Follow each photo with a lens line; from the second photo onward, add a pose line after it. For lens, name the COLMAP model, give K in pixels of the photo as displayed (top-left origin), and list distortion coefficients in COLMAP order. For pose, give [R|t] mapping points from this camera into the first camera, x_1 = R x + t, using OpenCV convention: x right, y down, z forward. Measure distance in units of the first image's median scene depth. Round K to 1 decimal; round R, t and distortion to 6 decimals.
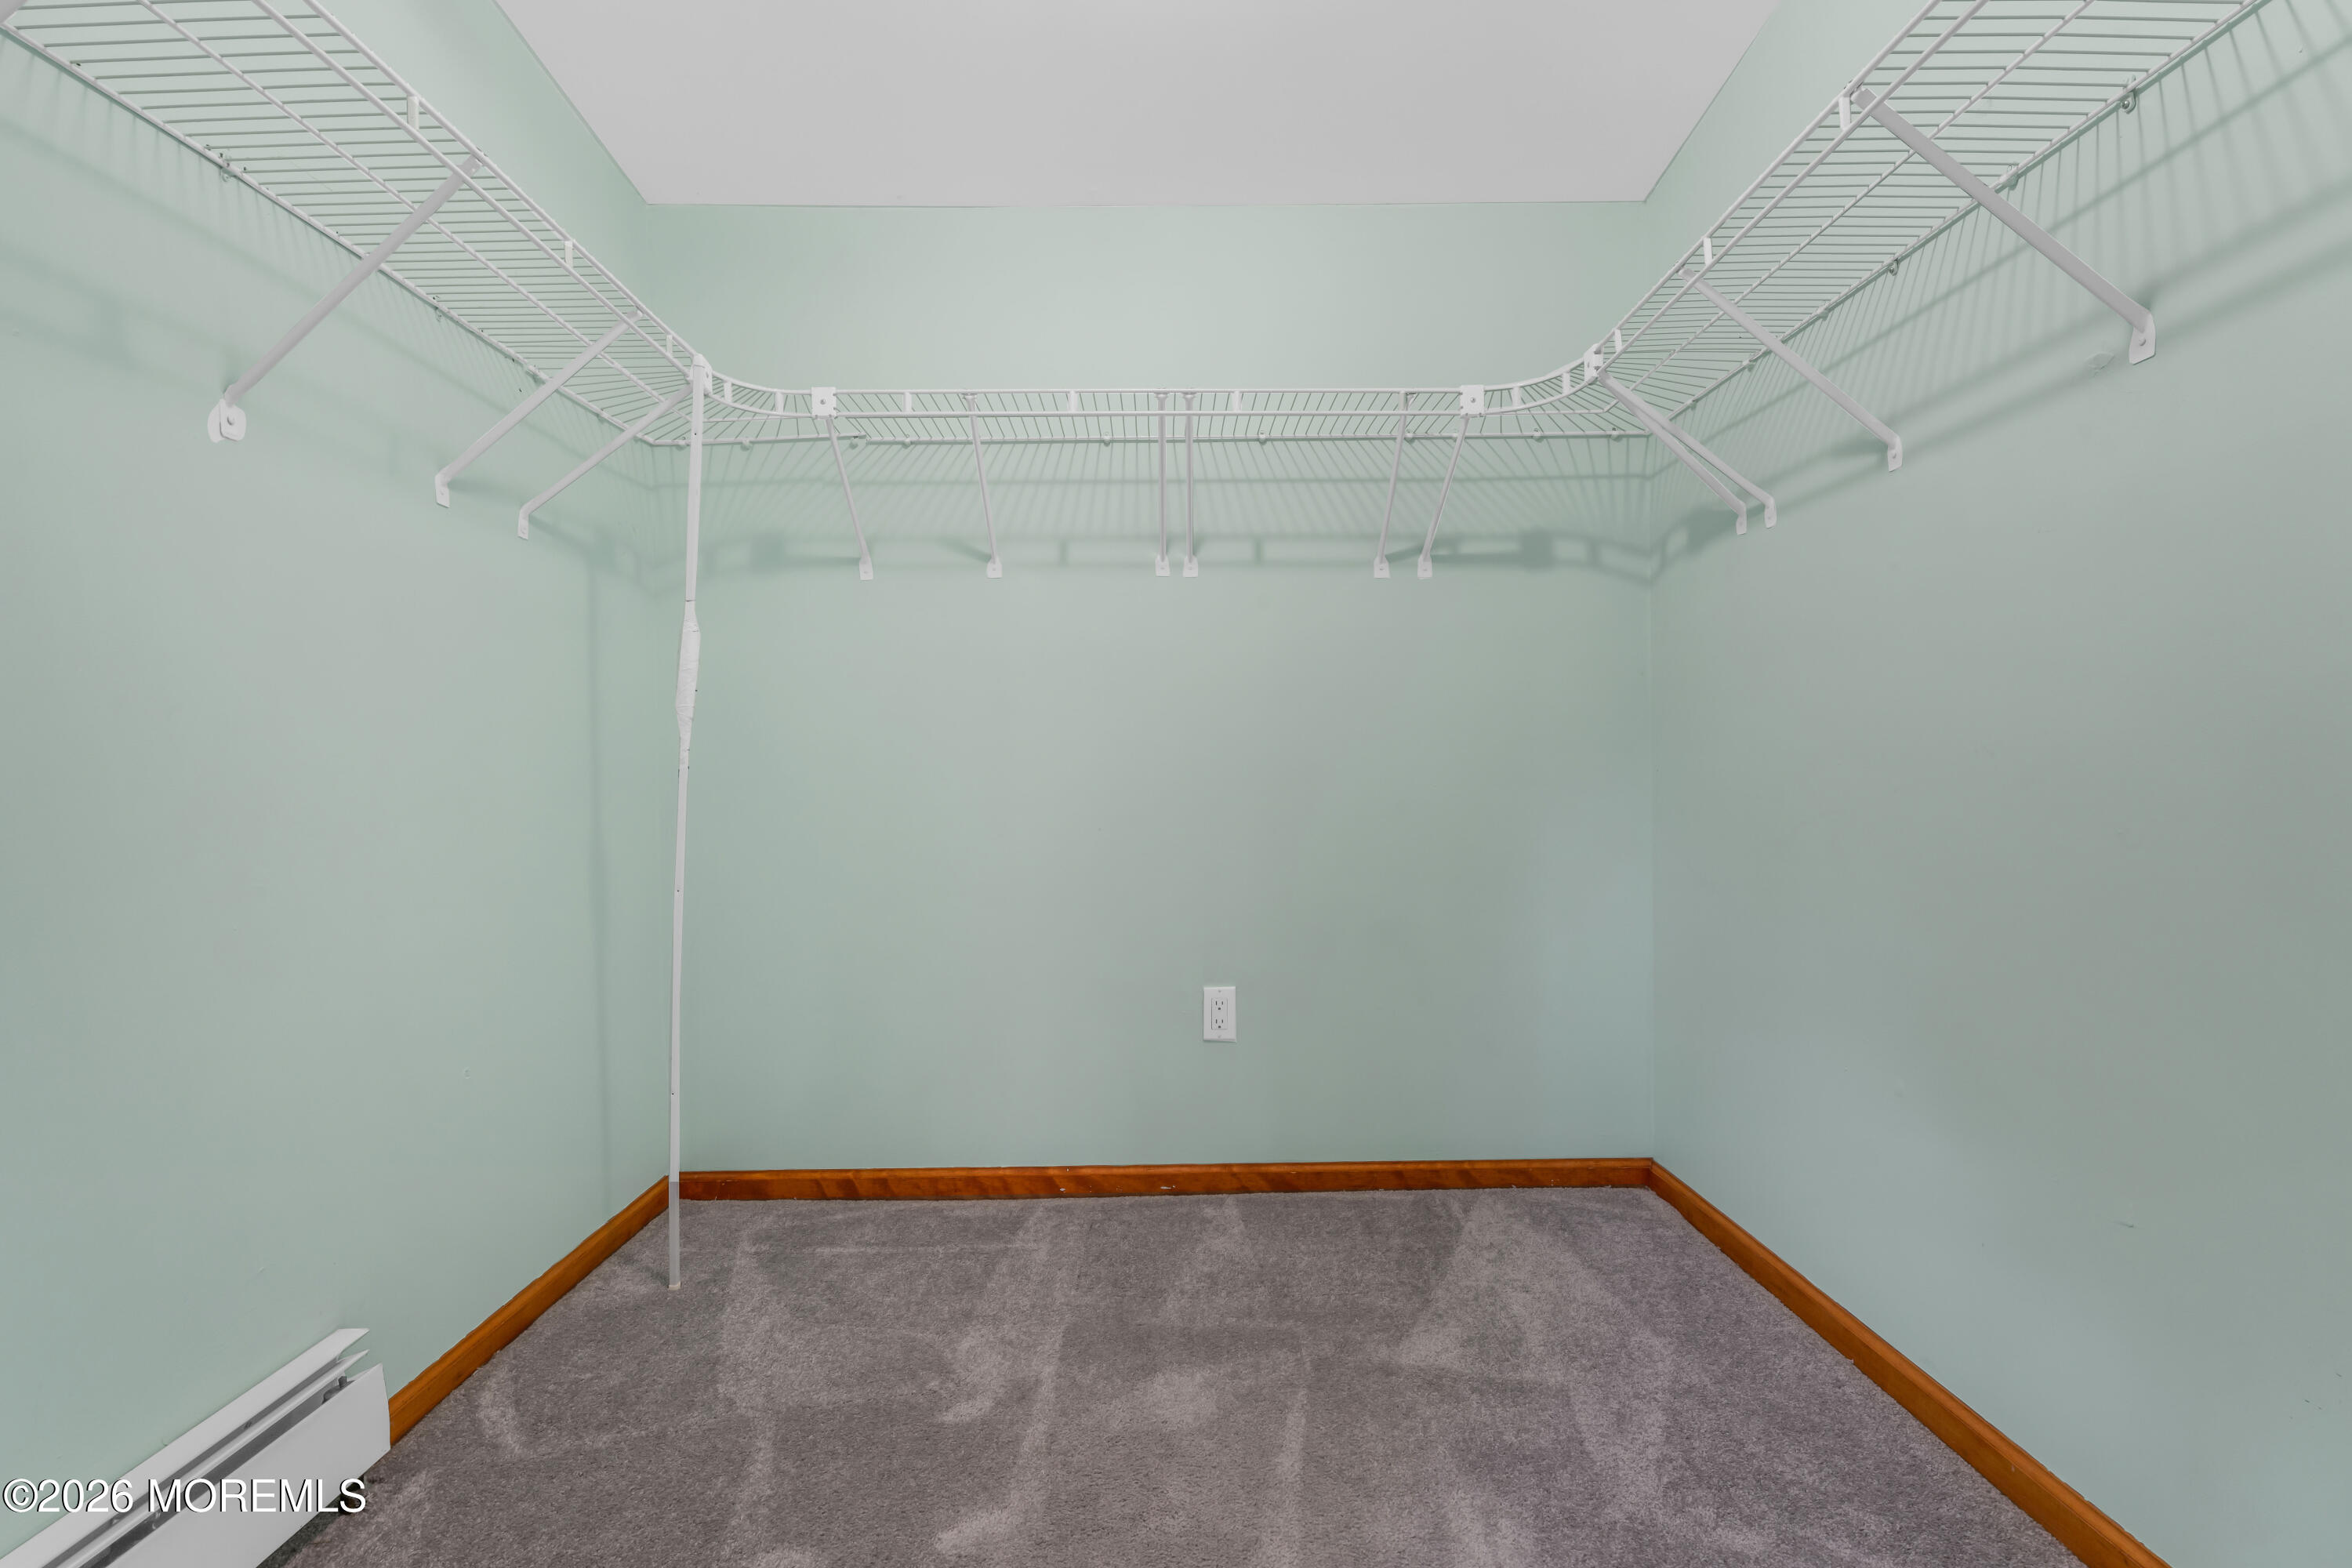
lens RADIAL K [[1095.3, 0, 1171.6], [0, 1095.3, 793.8], [0, 0, 1]] dist [-0.001624, -0.000197]
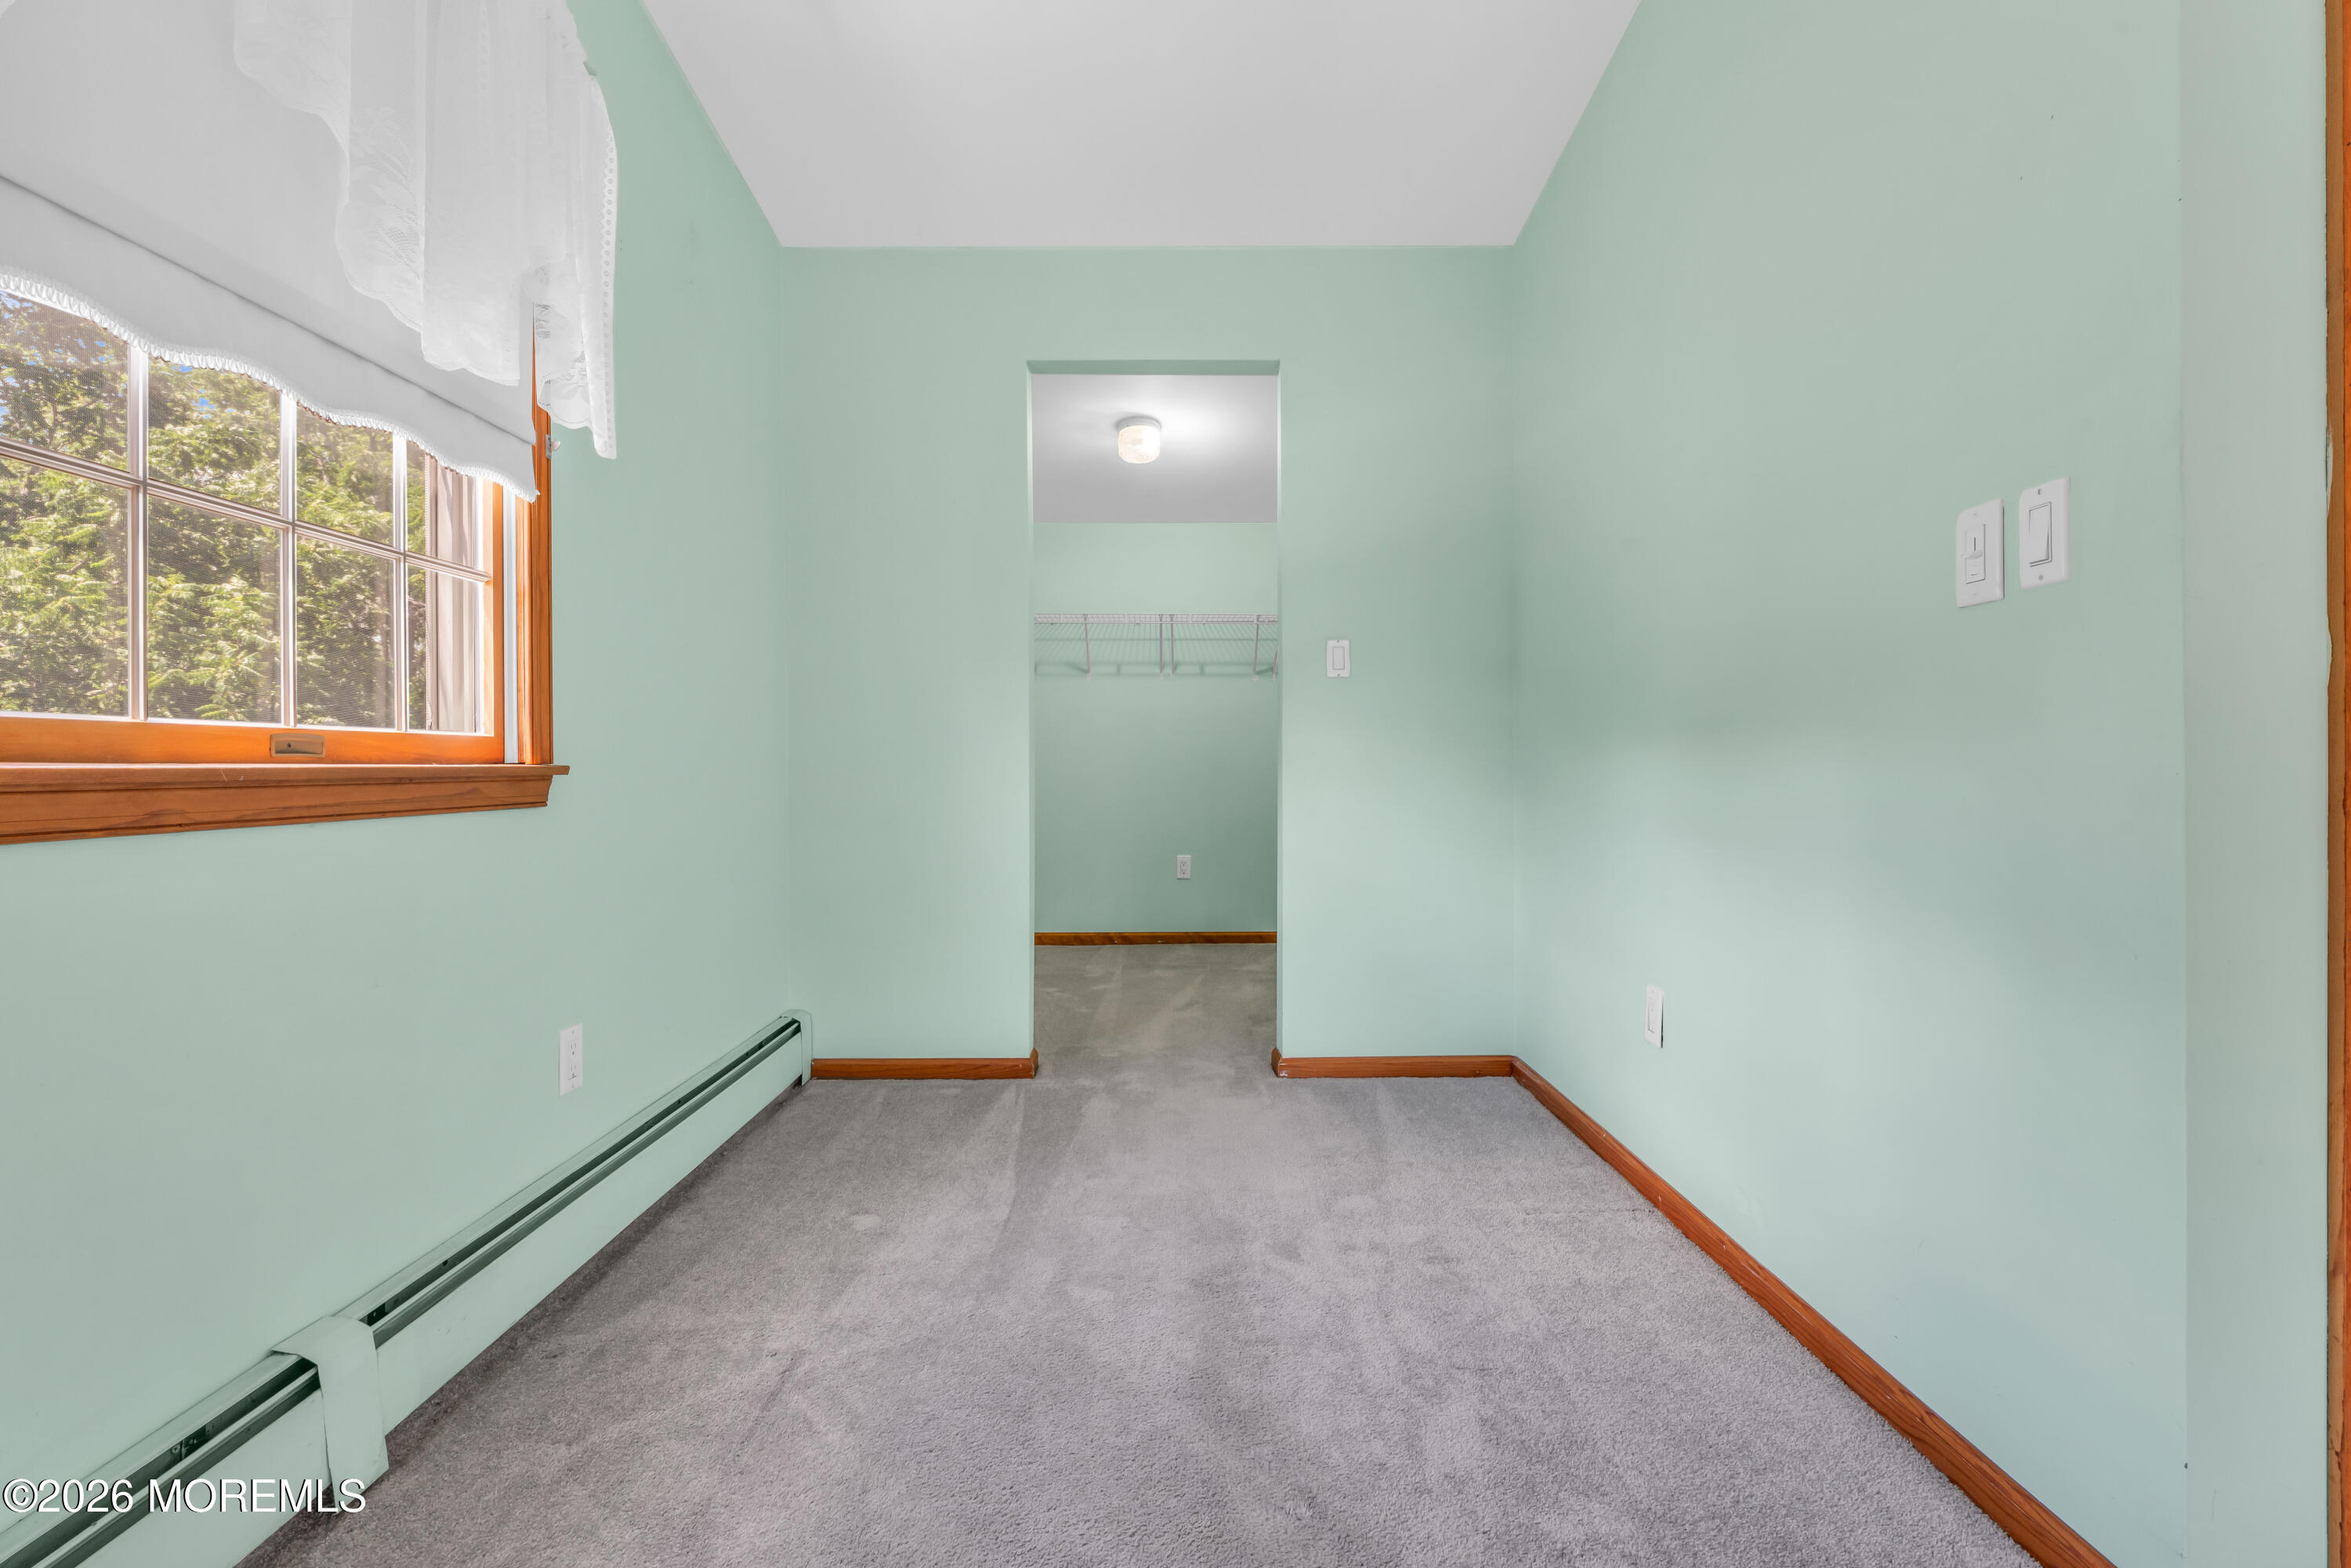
lens RADIAL K [[1094.8, 0, 1171.1], [0, 1094.8, 793.8], [0, 0, 1]] dist [-0.001624, -0.000197]
pose [[0.999948, 0.008401, -0.005779, 0.028978], [-0.008490, 0.999844, -0.015464, 0.081496], [0.005648, 0.015512, 0.999864, -1.340900]]
